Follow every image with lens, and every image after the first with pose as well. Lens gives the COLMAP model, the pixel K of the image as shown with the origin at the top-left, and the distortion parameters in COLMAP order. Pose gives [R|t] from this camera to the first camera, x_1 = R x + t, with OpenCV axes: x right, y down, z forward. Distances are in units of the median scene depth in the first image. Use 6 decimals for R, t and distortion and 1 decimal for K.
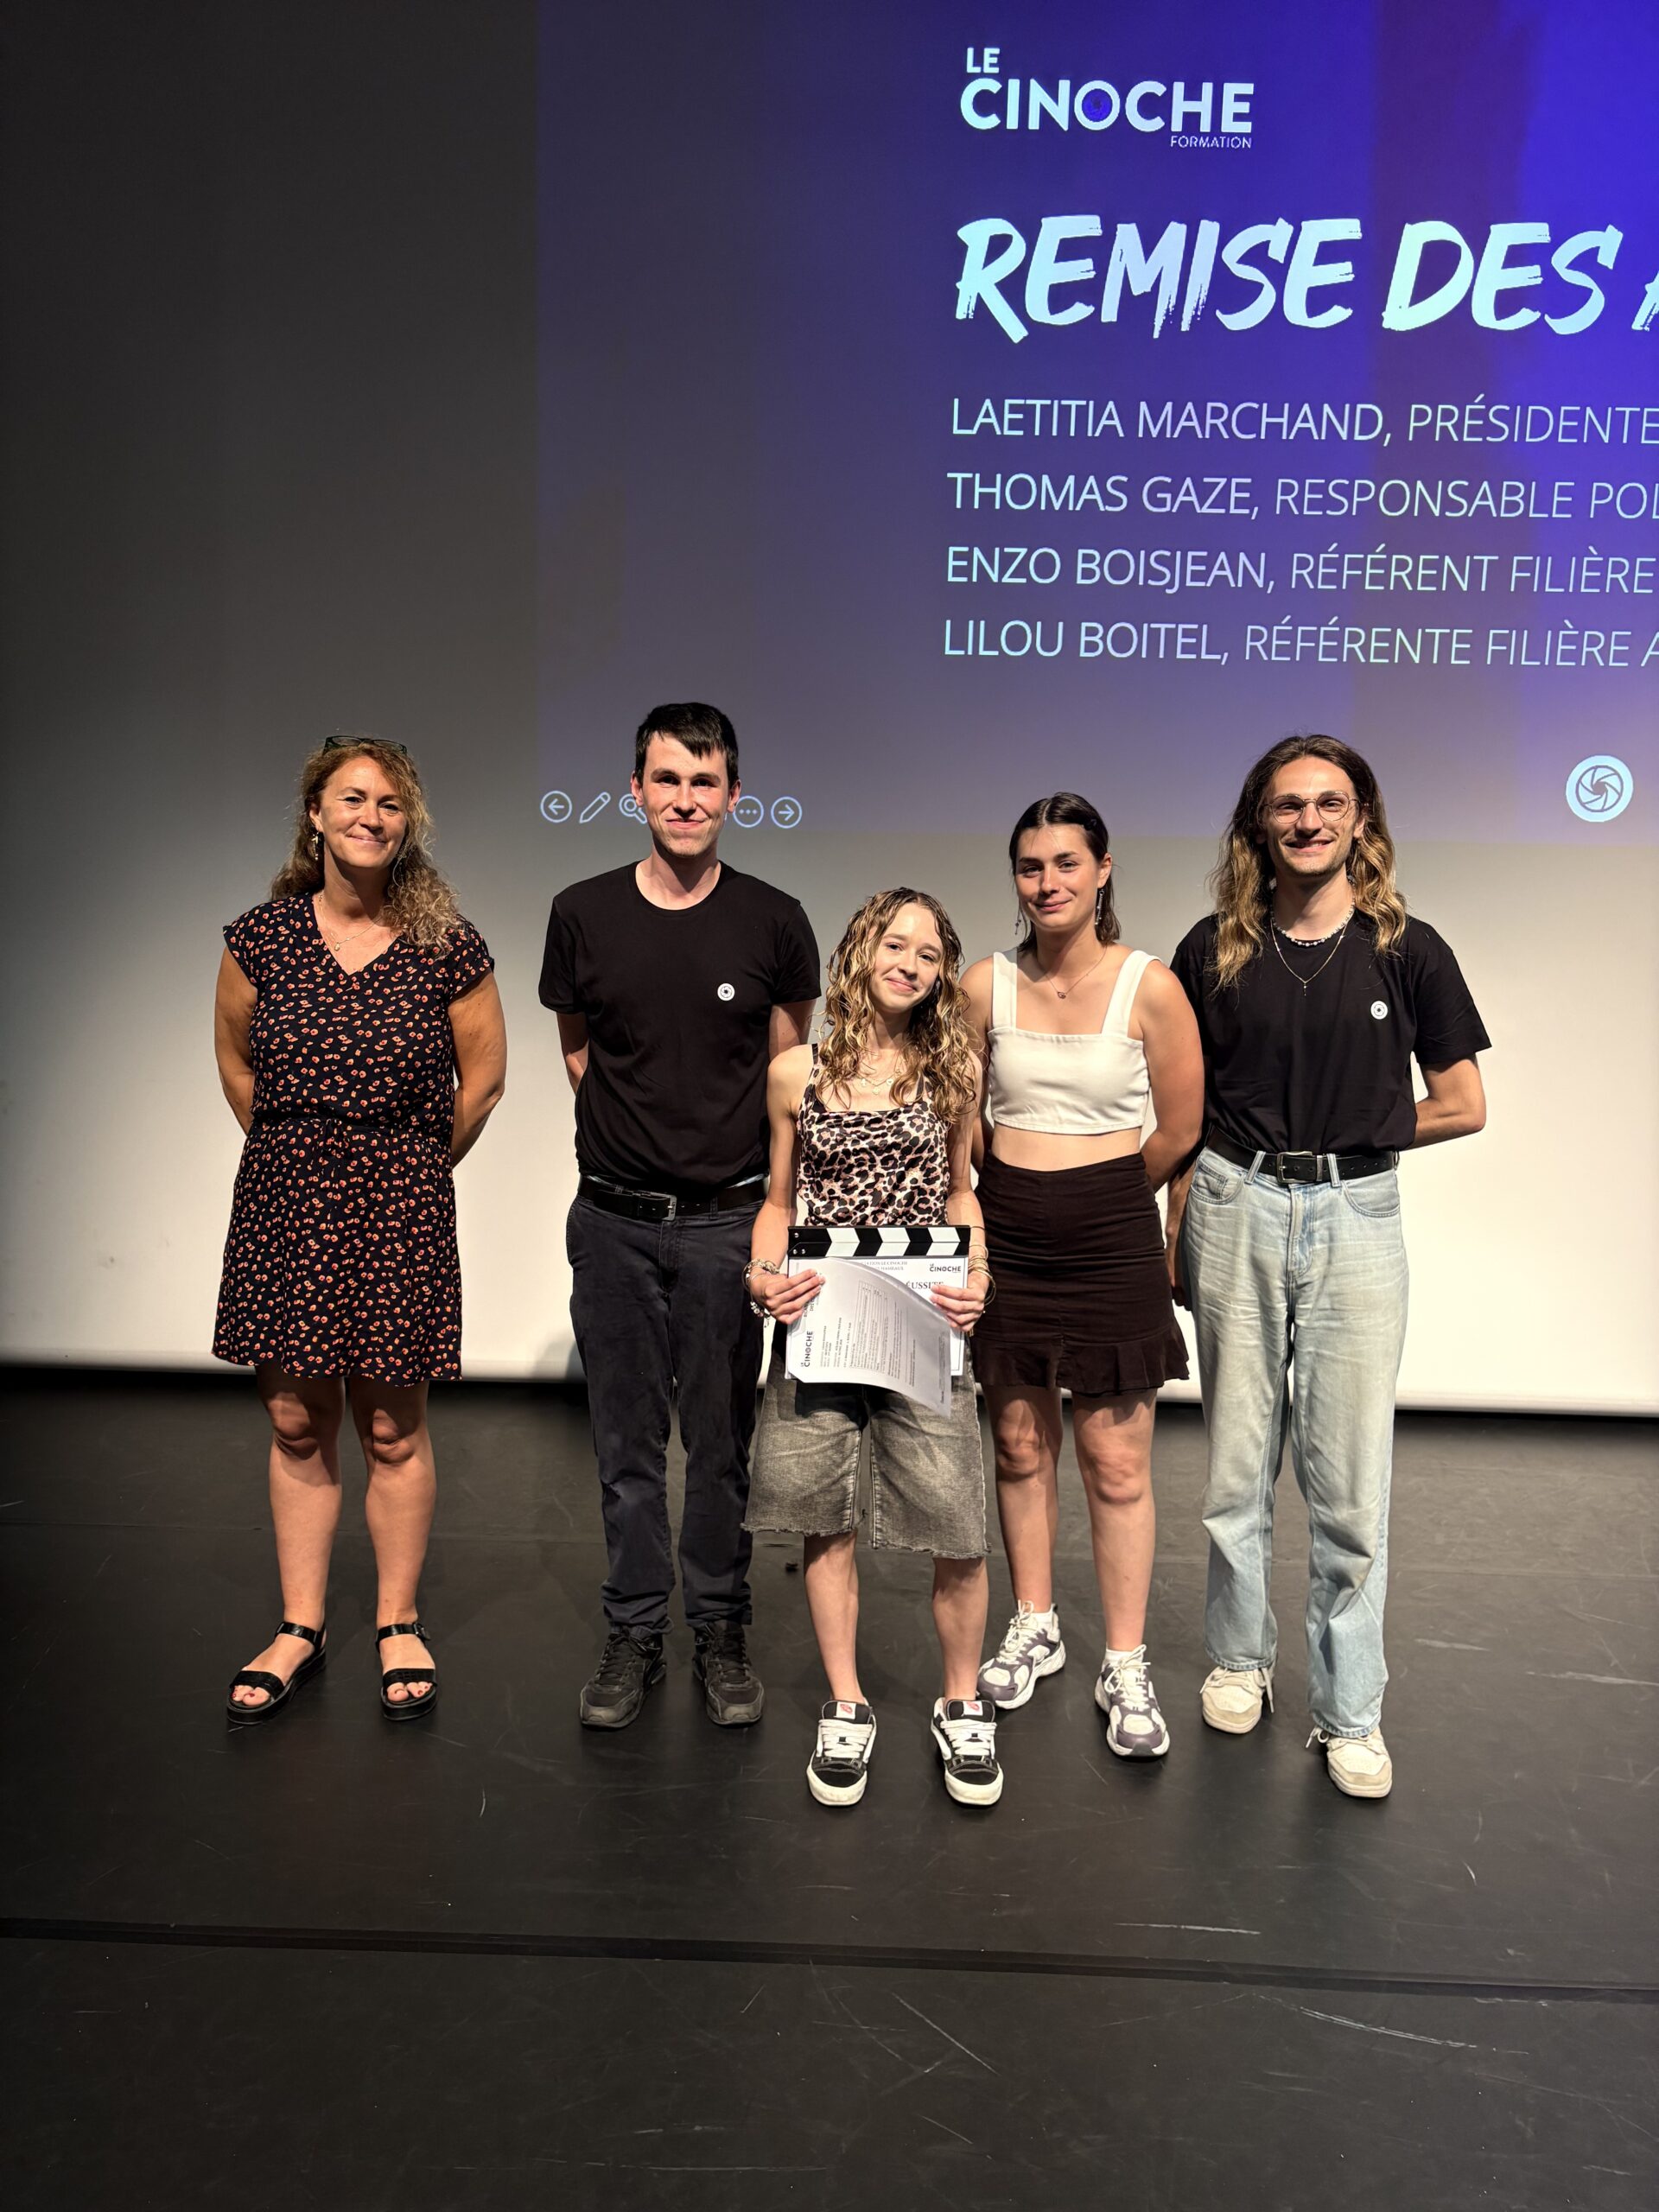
lens RADIAL K [[1884.7, 0, 856.5], [0, 1884.7, 1125.9], [0, 0, 1]] dist [0.085512, -0.075483]
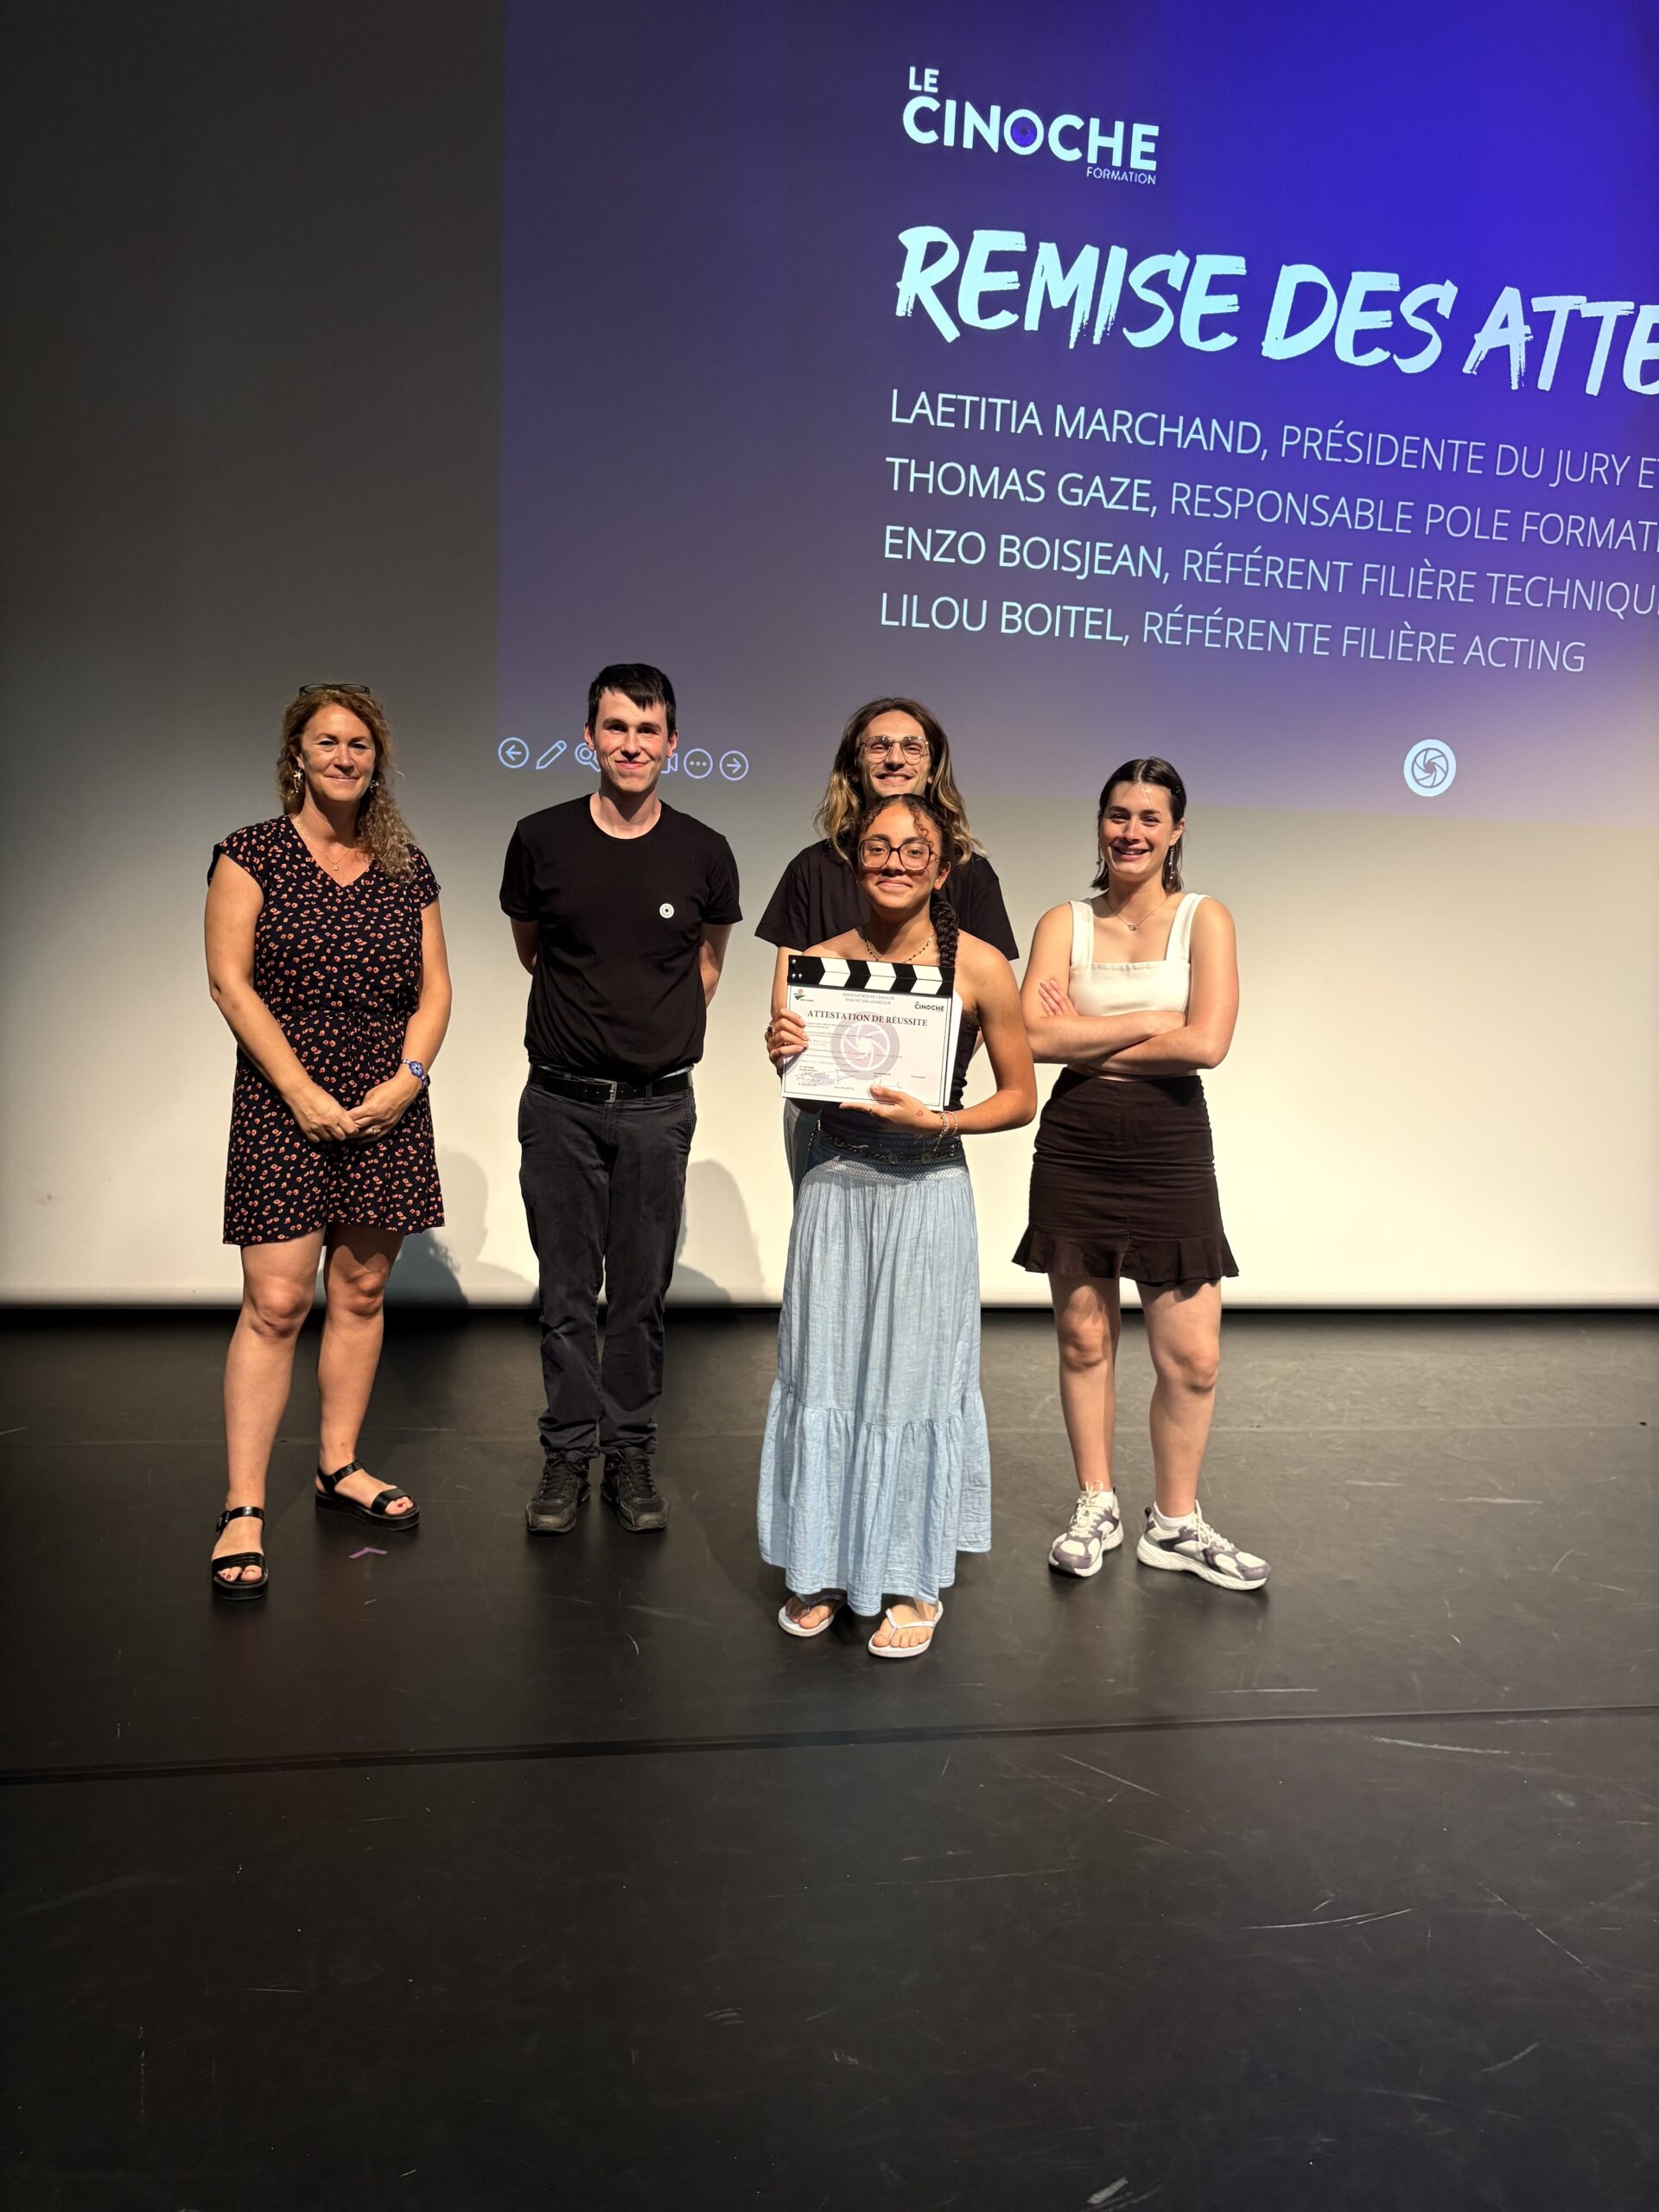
lens RADIAL K [[1884.7, 0, 883.1], [0, 1884.7, 1123.9], [0, 0, 1]] dist [0.085512, -0.075483]
pose [[0.977803, -0.009350, 0.209319, -0.187891], [0.003944, 0.999648, 0.026226, 0.010218], [-0.209490, -0.024818, 0.977496, -0.076259]]
